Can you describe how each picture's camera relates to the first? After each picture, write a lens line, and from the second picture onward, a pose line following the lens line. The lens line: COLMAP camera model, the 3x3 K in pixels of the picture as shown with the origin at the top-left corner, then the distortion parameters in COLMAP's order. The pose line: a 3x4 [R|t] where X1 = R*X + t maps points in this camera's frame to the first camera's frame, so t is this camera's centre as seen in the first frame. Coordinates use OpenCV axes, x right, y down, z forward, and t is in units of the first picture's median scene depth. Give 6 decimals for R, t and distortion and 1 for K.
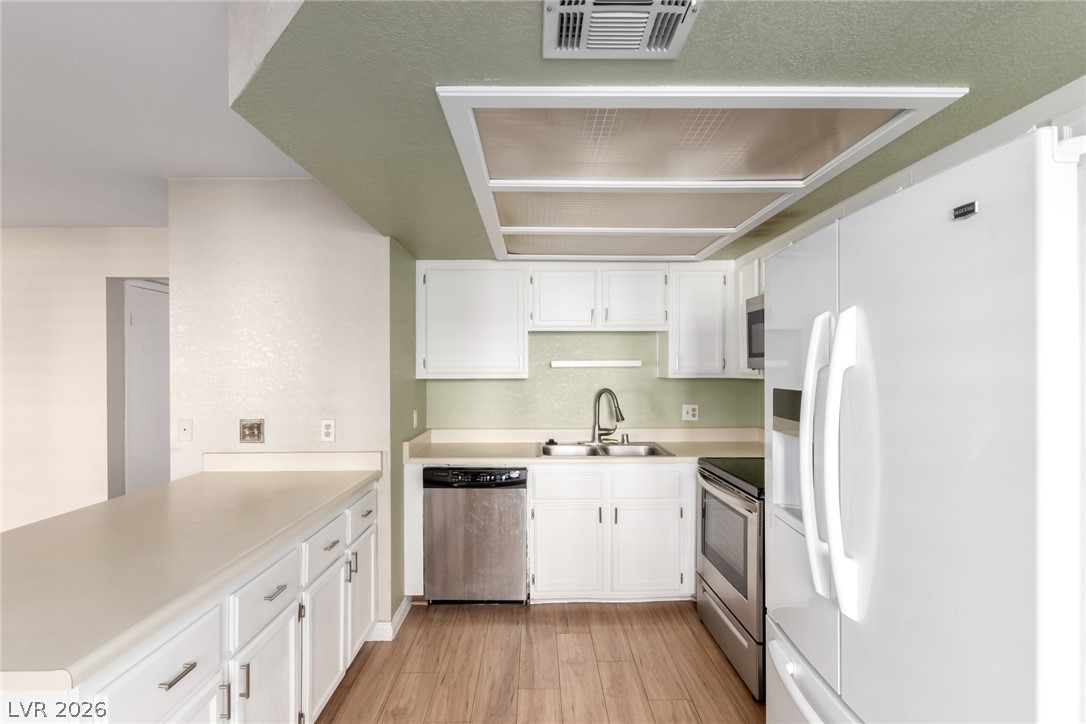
lens RADIAL K [[501.2, 0, 542.7], [0, 501.2, 368.4], [0, 0, 1]] dist [0.006106, -0.003364]
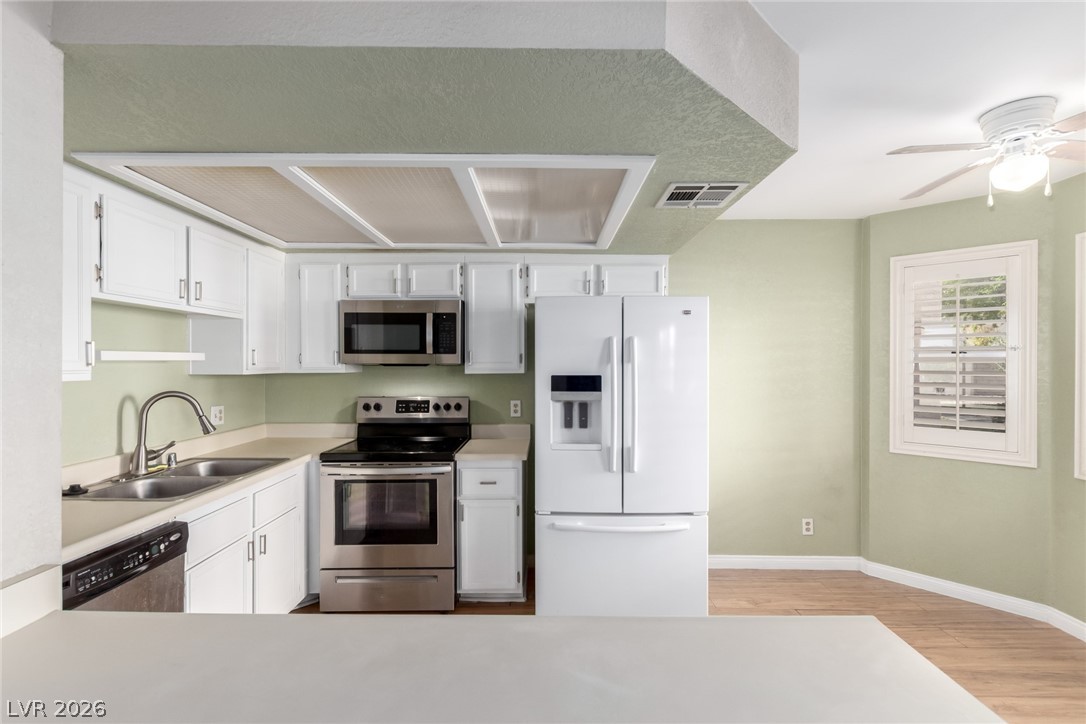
lens RADIAL K [[501.2, 0, 542.1], [0, 501.2, 361.7], [0, 0, 1]] dist [0.006106, -0.003364]
pose [[0.021790, 0.004118, 0.999754, -0.576358], [-0.001609, 0.999990, -0.004084, 0.000237], [-0.999761, -0.001519, 0.021797, 0.467634]]
